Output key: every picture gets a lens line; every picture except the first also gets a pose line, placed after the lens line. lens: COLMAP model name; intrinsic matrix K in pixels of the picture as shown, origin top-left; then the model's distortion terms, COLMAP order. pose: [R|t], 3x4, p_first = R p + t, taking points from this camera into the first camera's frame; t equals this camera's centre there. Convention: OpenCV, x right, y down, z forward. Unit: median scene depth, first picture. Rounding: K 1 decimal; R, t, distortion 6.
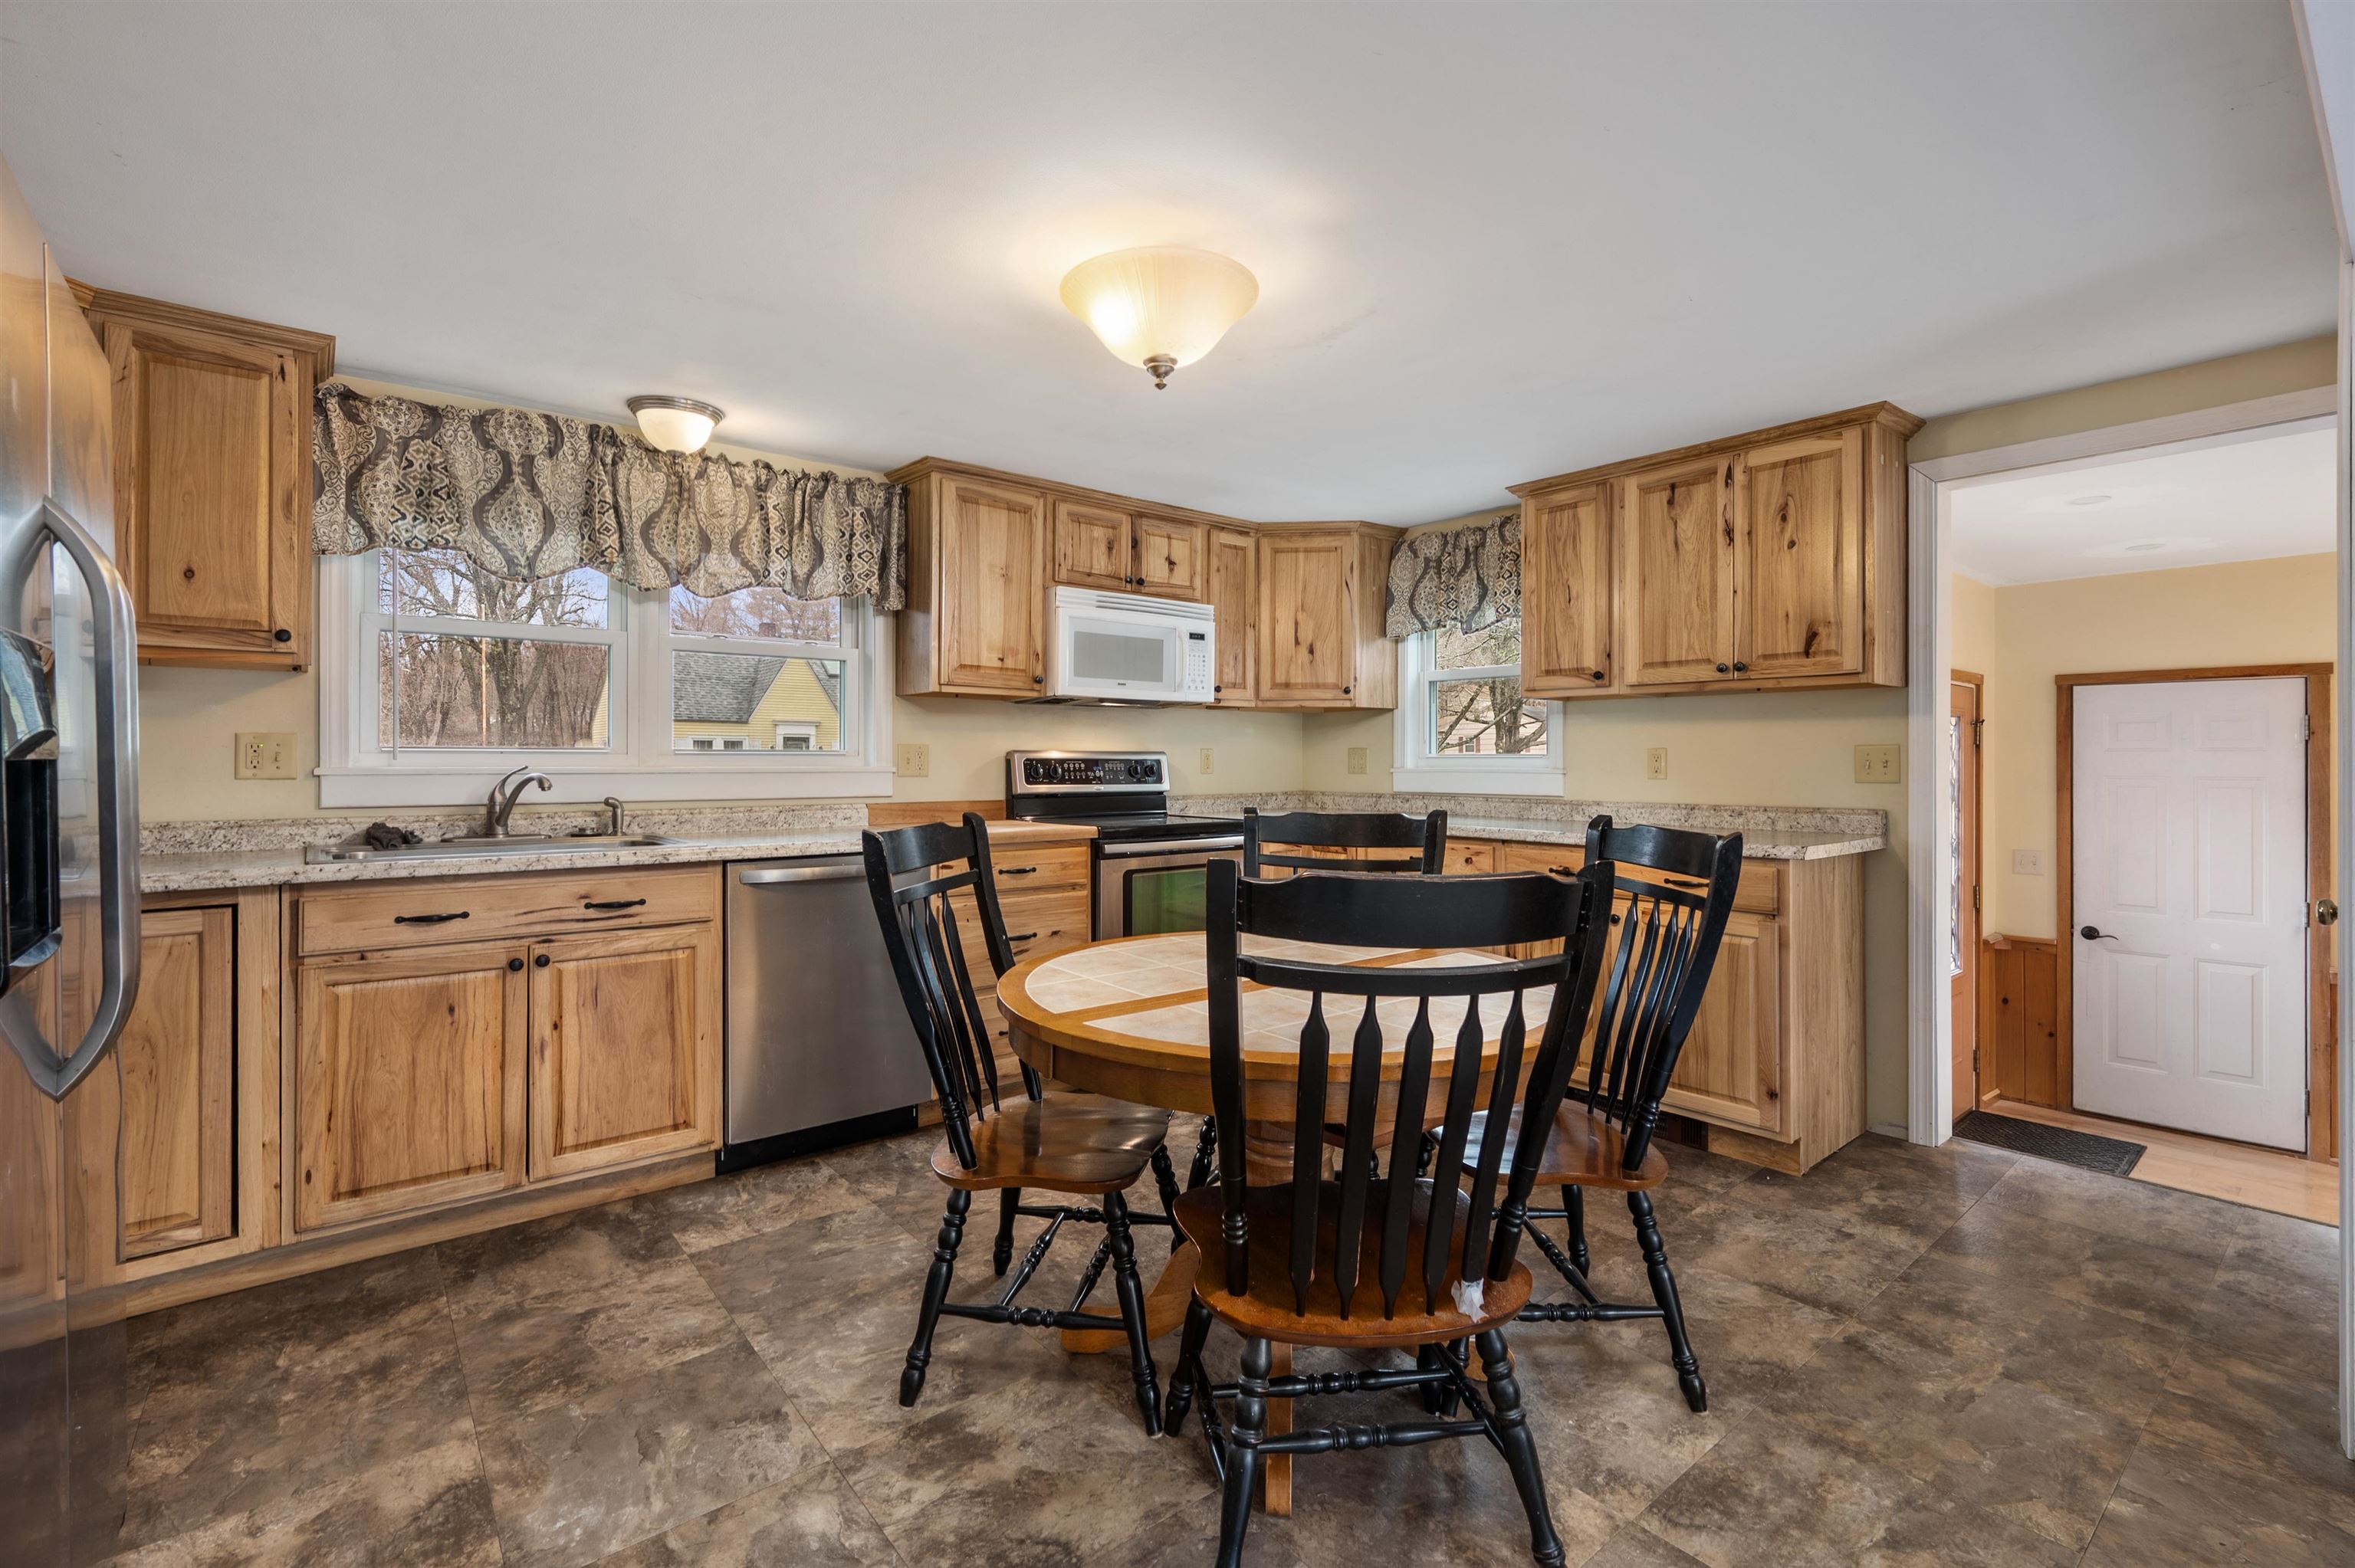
lens RADIAL K [[1048.4, 0, 1176.5], [0, 1048.4, 761.1], [0, 0, 1]] dist [-0.000083, 0.000398]
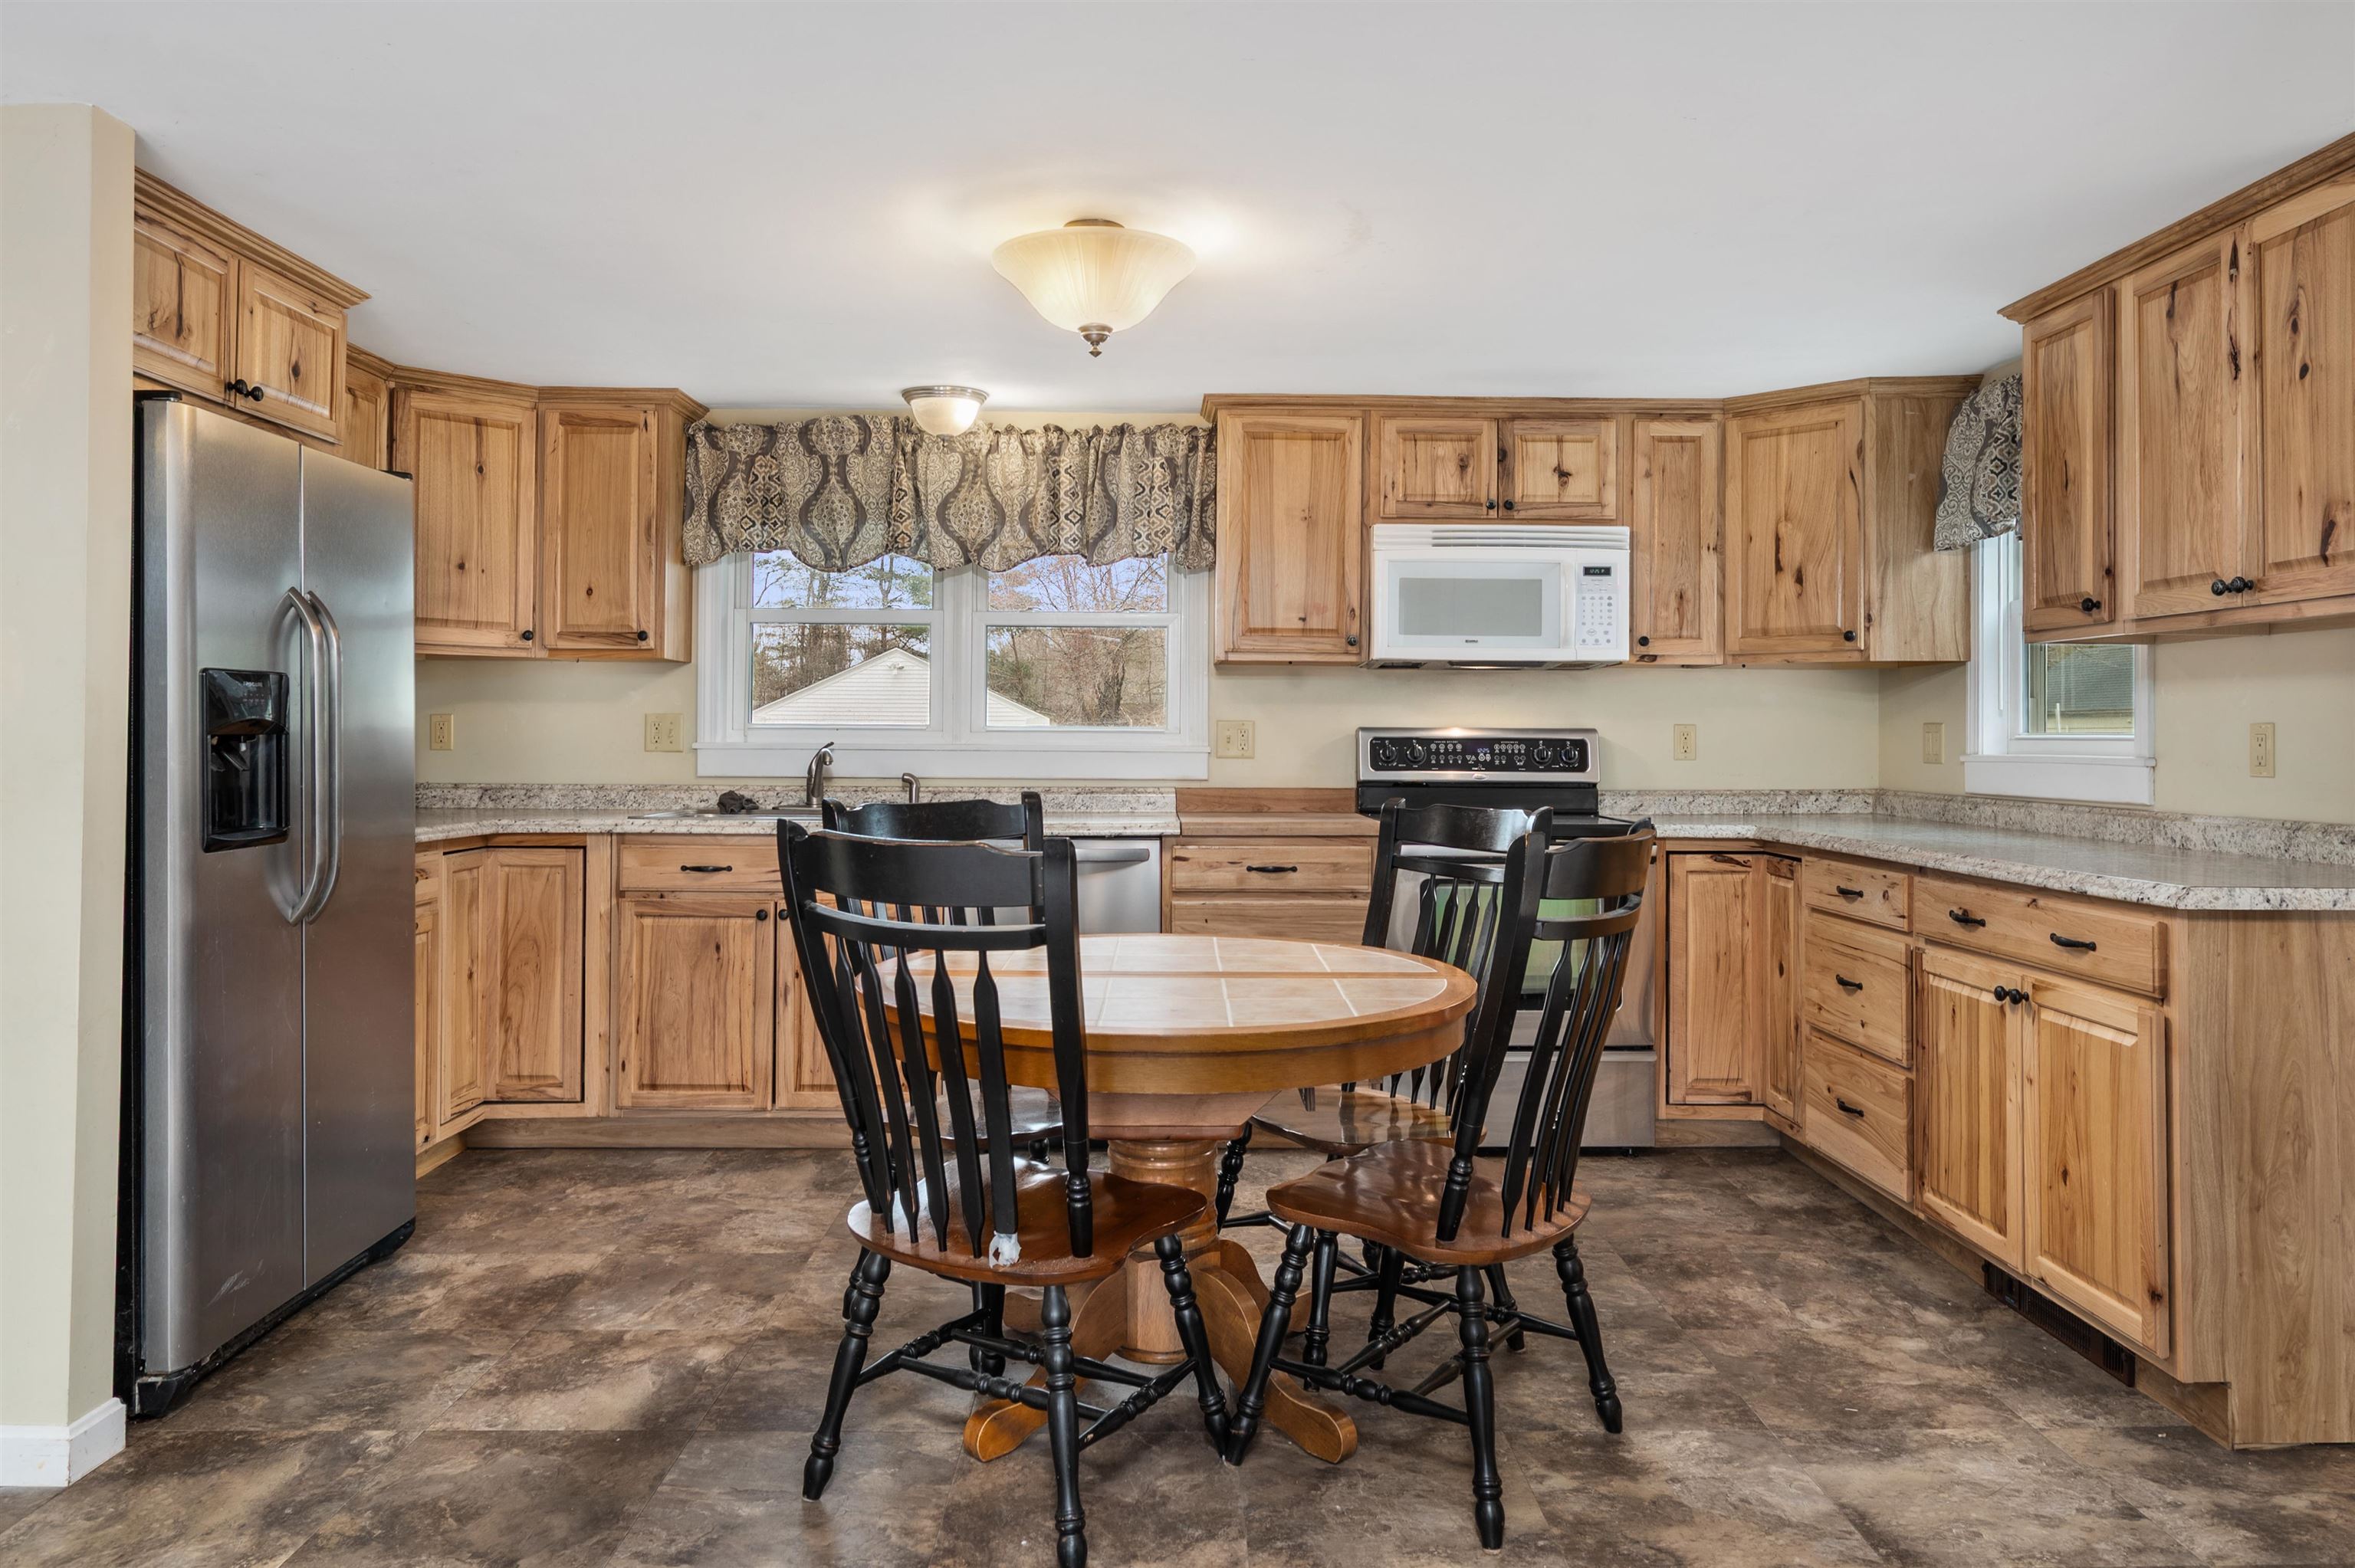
lens RADIAL K [[1606.1, 0, 1181.1], [0, 1606.1, 718.3], [0, 0, 1]] dist [-0.000261, -0.004163]
pose [[0.783649, -0.003990, -0.621191, 0.582322], [-0.005277, 0.999901, -0.013080, -0.000404], [0.621182, 0.013528, 0.783550, -0.066485]]
